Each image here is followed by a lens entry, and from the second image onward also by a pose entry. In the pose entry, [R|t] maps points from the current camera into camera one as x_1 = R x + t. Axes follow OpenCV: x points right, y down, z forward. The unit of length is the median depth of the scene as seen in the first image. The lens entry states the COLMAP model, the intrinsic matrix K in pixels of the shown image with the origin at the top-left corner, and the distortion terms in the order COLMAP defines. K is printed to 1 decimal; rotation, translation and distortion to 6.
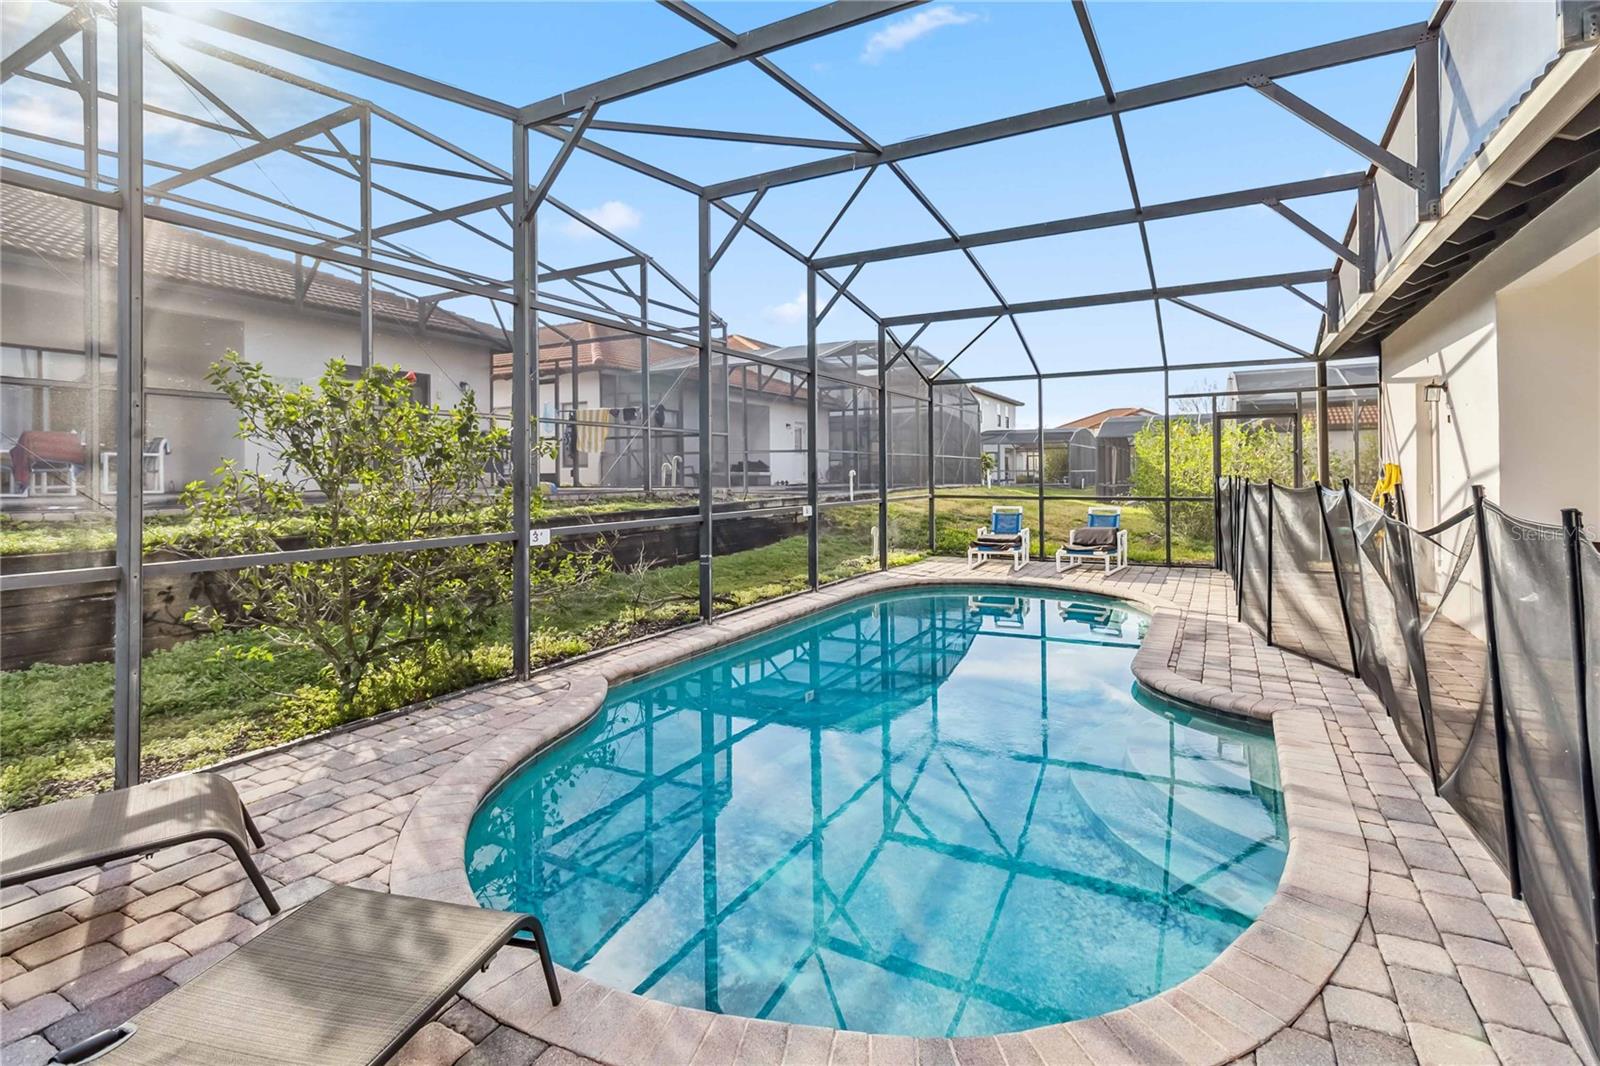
lens RADIAL K [[766.2, 0, 801.5], [0, 766.2, 472.0], [0, 0, 1]] dist [0.000422, -0.000233]
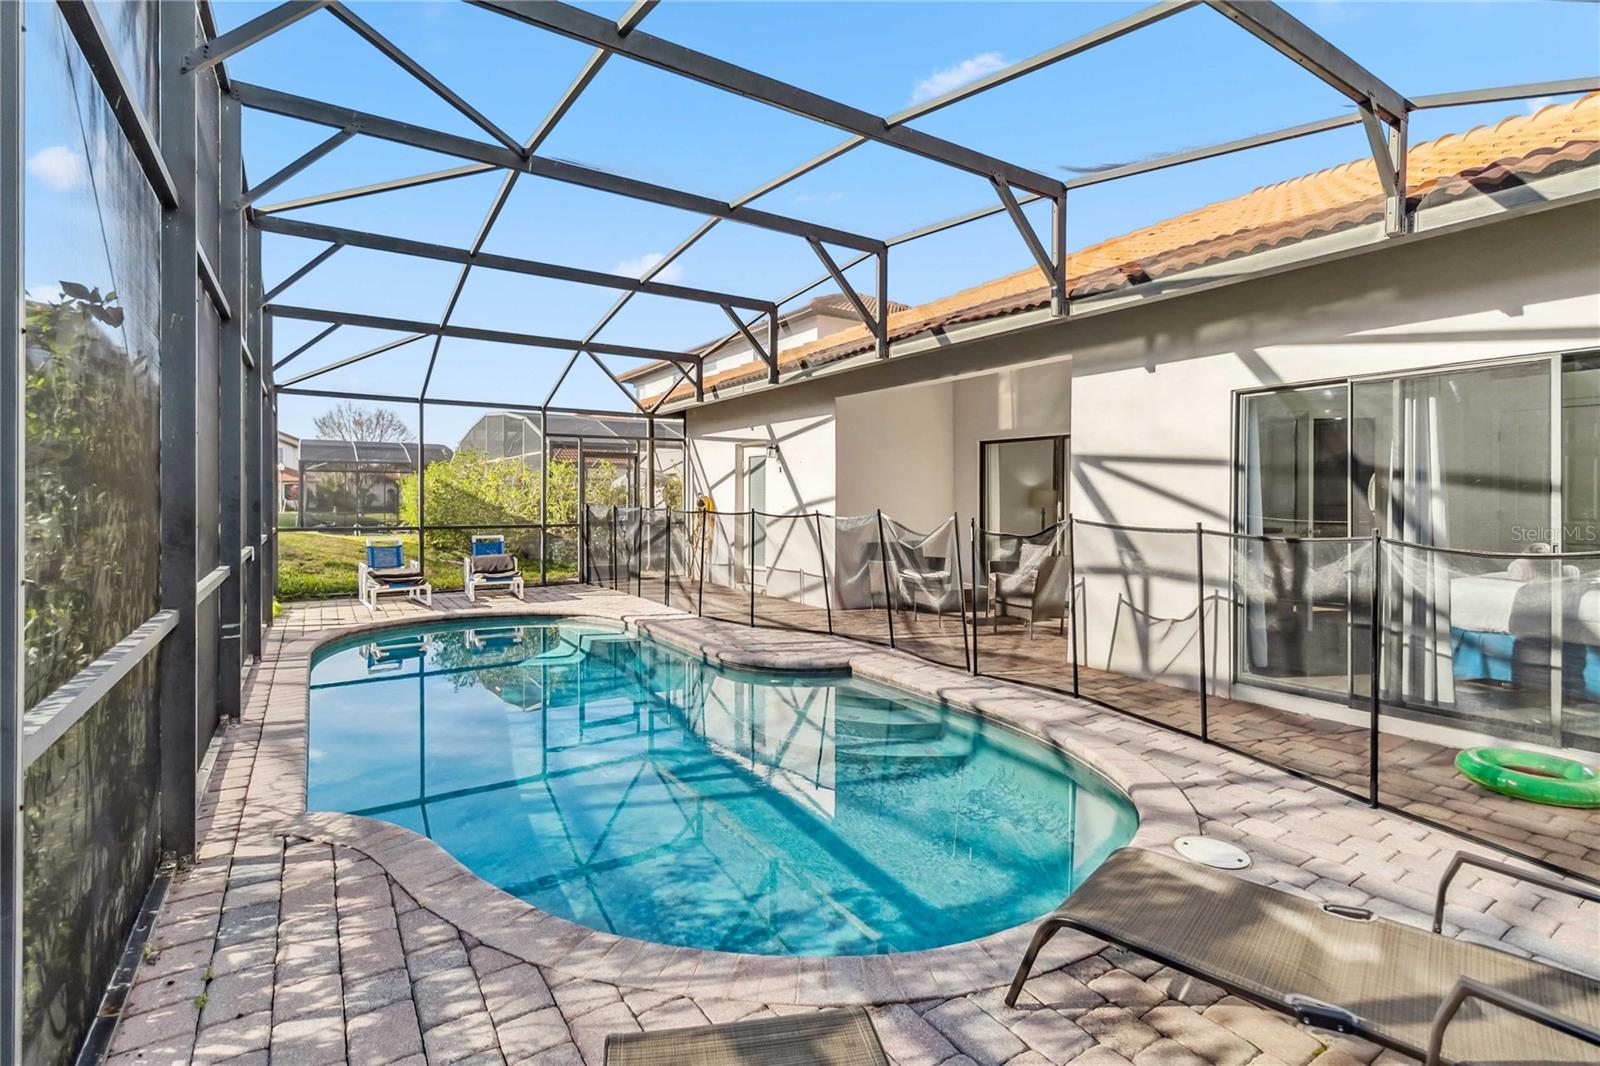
lens RADIAL K [[744.6, 0, 808.5], [0, 744.6, 502.7], [0, 0, 1]] dist [-0.001412, -0.000347]
pose [[0.466444, 0.002190, 0.884548, -0.339229], [-0.006768, 0.999976, 0.001093, -0.002528], [-0.884525, -0.006496, 0.466448, 0.171950]]
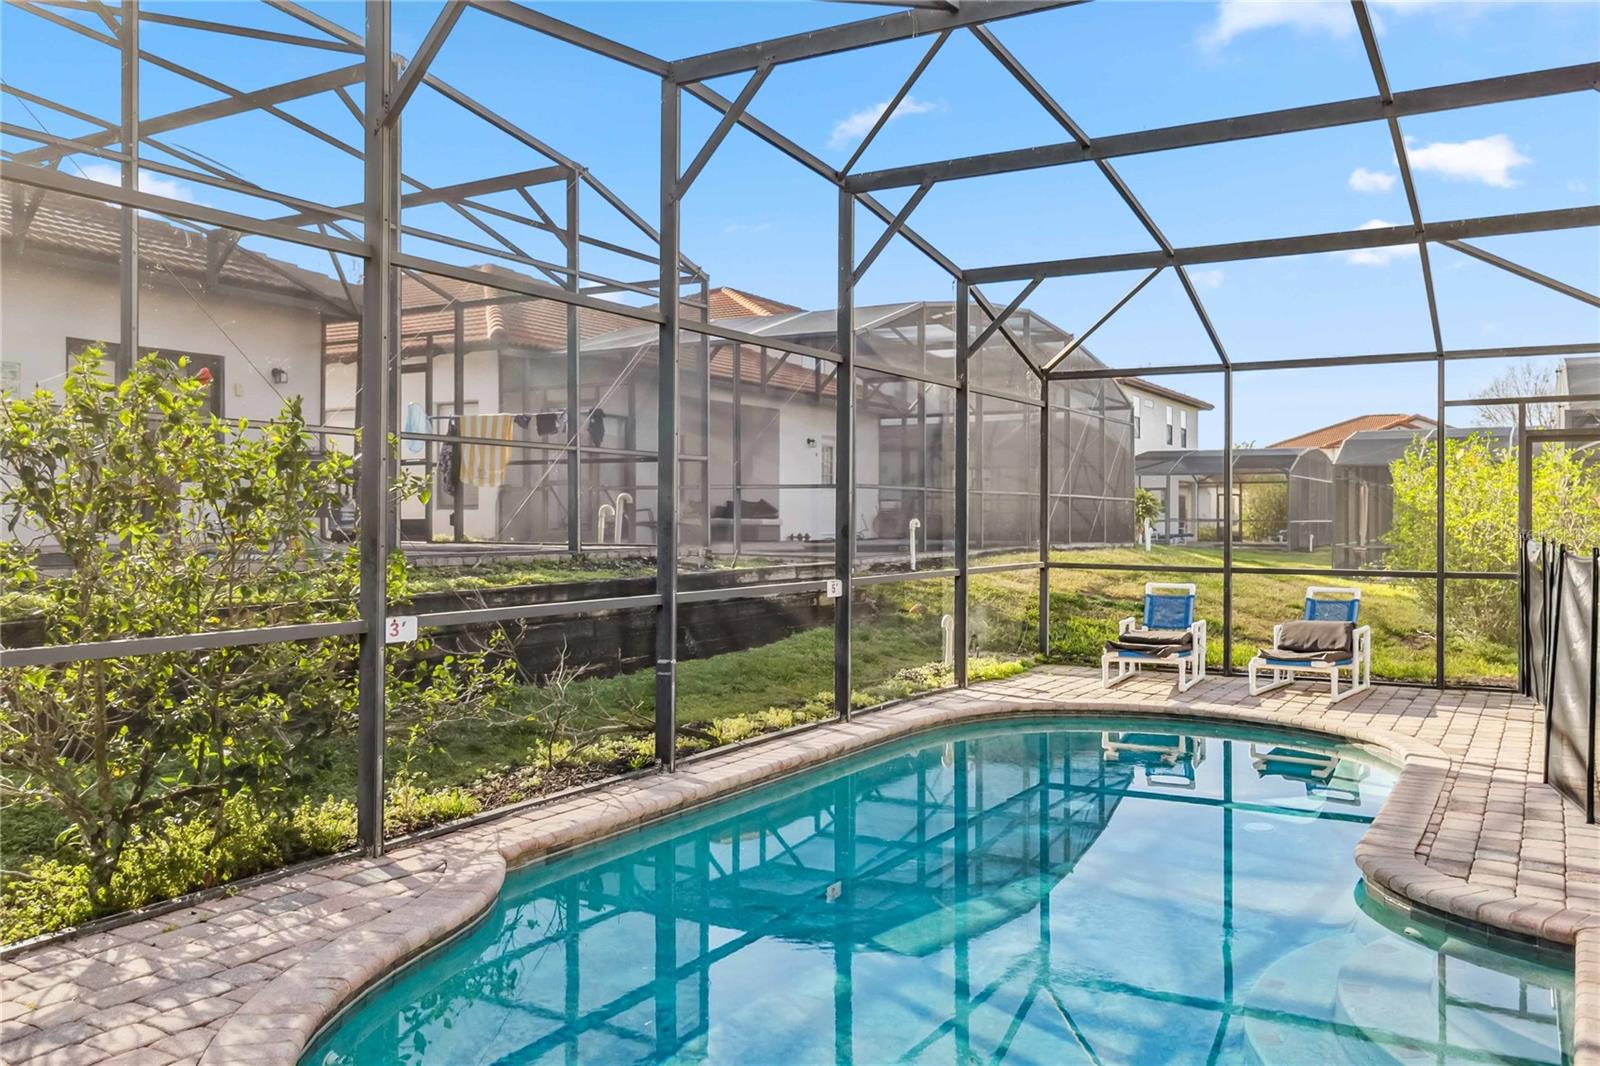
lens RADIAL K [[1296.2, 0, 795.9], [0, 1296.2, 510.3], [0, 0, 1]] dist [-0.001618, 0.008549]
pose [[0.999456, 0.010905, -0.031113, 0.007556], [-0.011022, 0.999933, -0.003593, -0.006569], [0.031072, 0.003934, 0.999509, -0.028757]]
